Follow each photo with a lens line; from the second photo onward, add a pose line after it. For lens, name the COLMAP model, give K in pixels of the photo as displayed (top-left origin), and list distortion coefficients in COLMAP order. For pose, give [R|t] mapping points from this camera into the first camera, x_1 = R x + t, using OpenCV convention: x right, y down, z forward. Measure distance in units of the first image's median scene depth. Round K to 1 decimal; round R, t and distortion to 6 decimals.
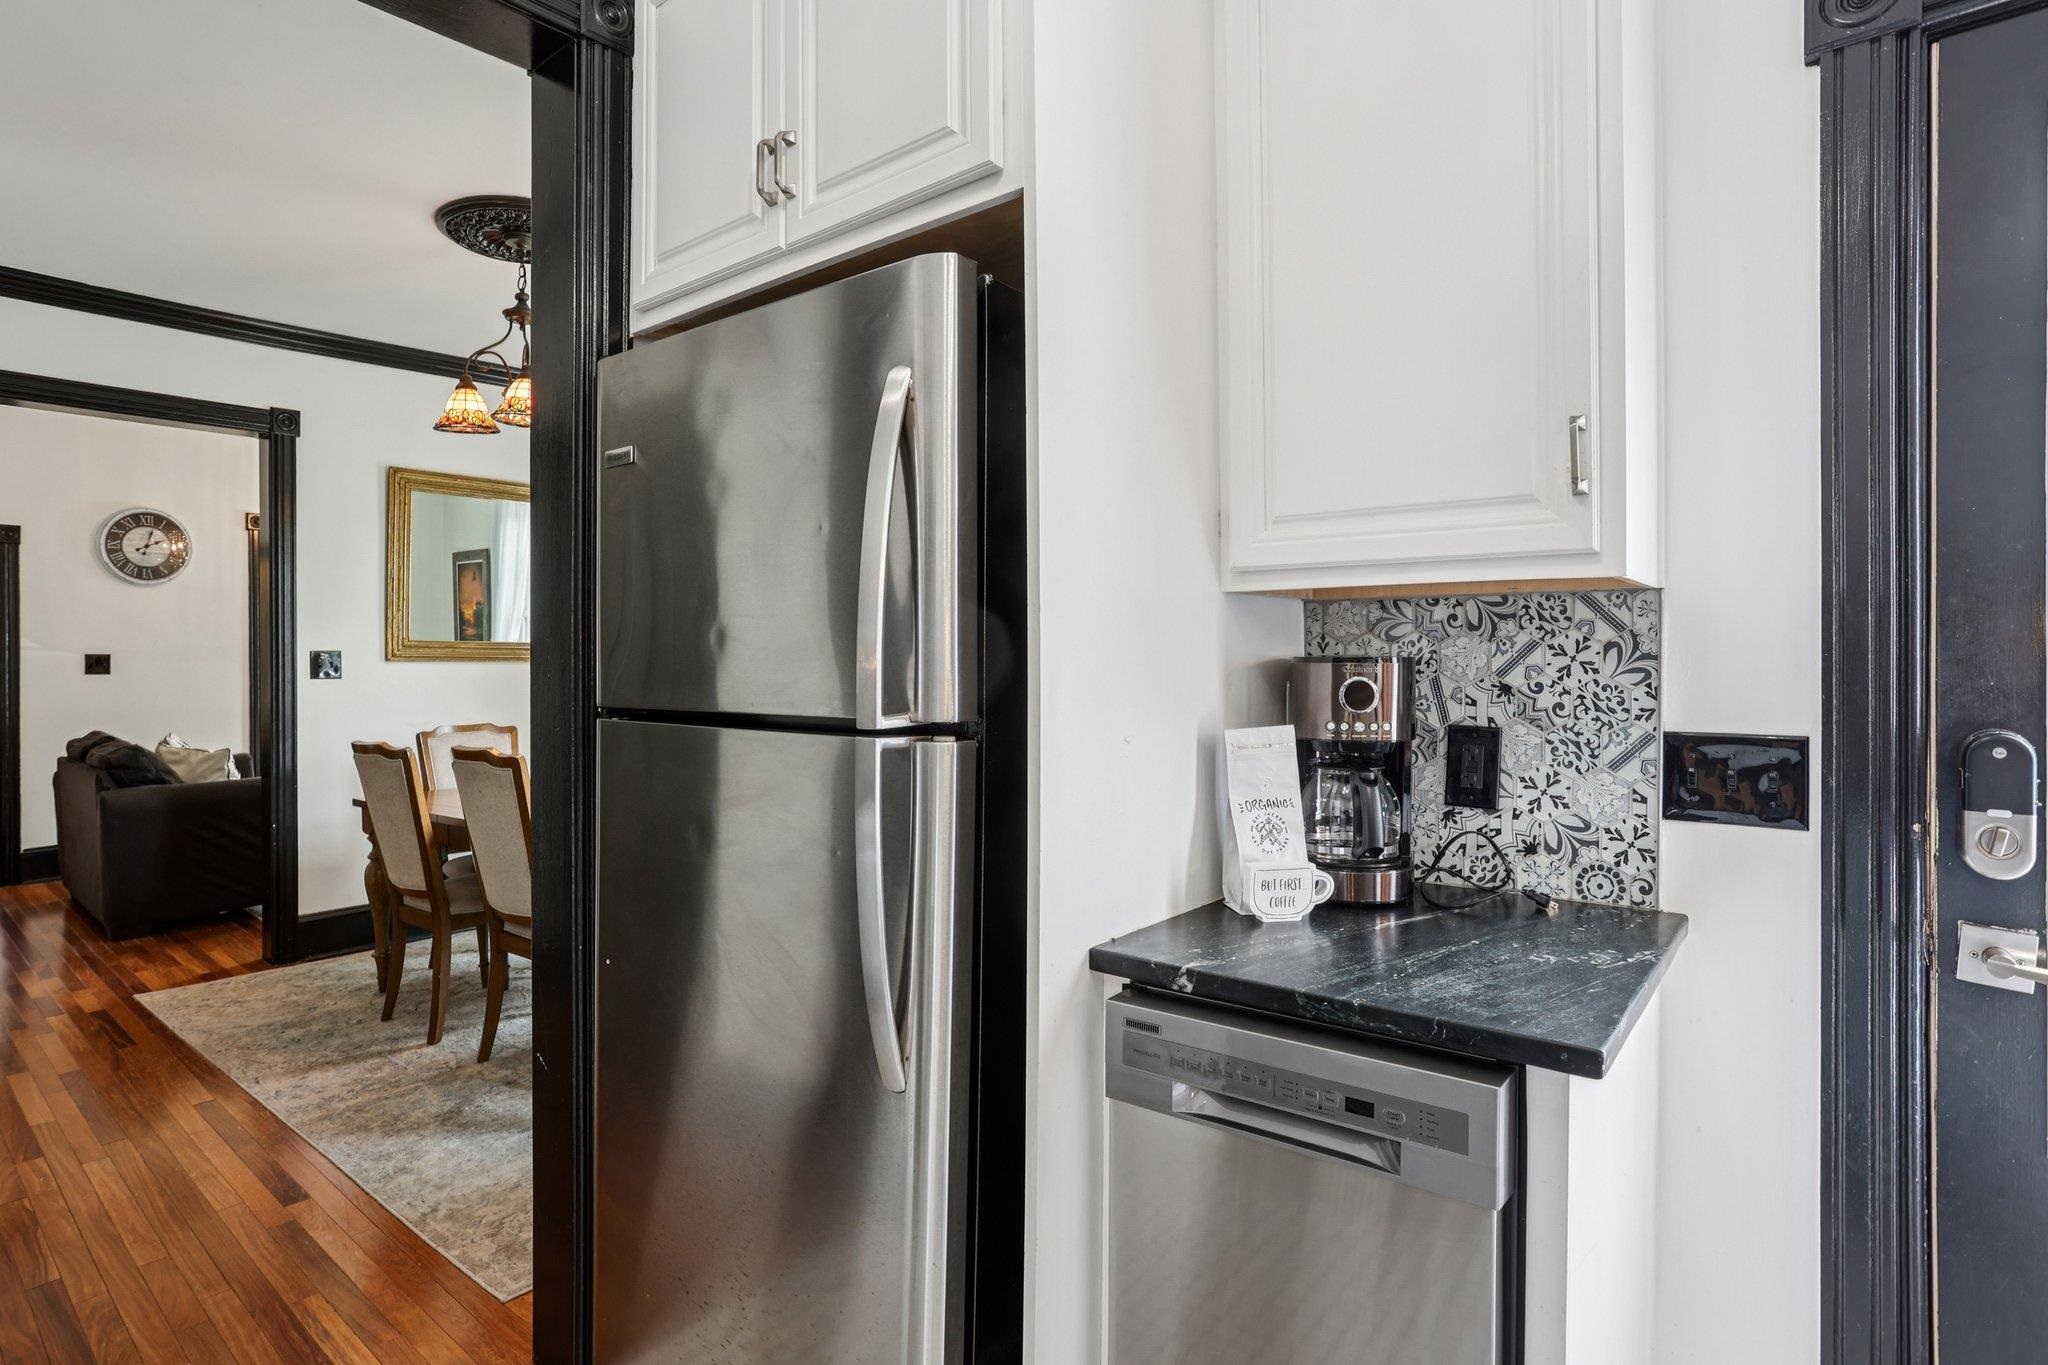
lens RADIAL K [[1086.4, 0, 1039.4], [0, 1086.4, 673.6], [0, 0, 1]] dist [-0.058915, 0.024247]
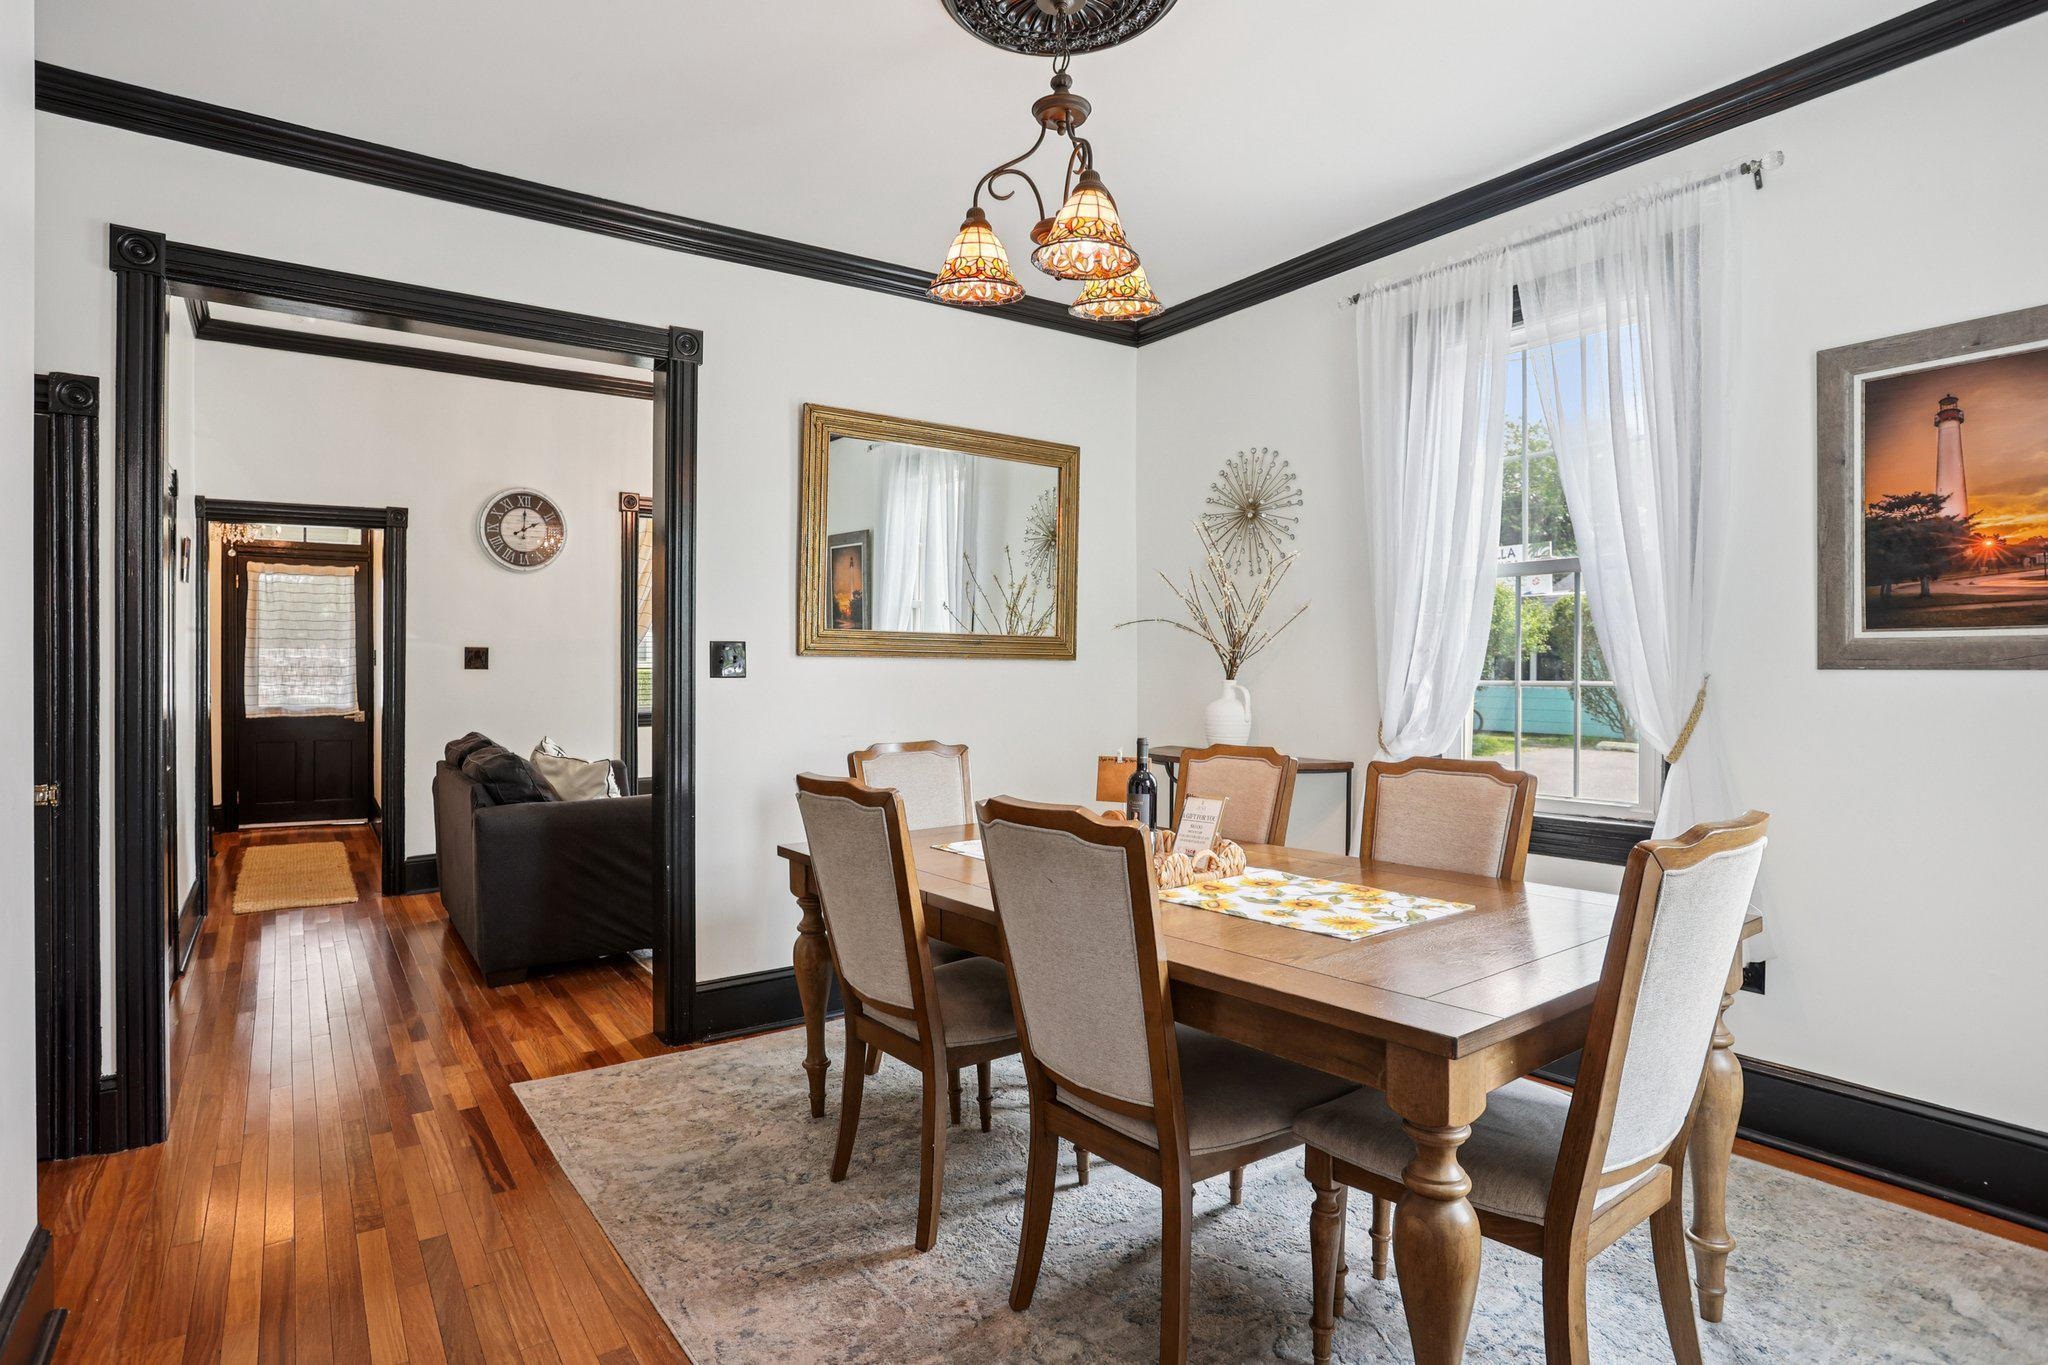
lens RADIAL K [[1086.4, 0, 1085.3], [0, 1086.4, 677.9], [0, 0, 1]] dist [-0.058915, 0.024247]
pose [[0.976960, 0.008801, -0.213240, -0.249969], [-0.008431, 0.999961, 0.002643, 0.000964], [0.213255, -0.000785, 0.976996, 0.286478]]
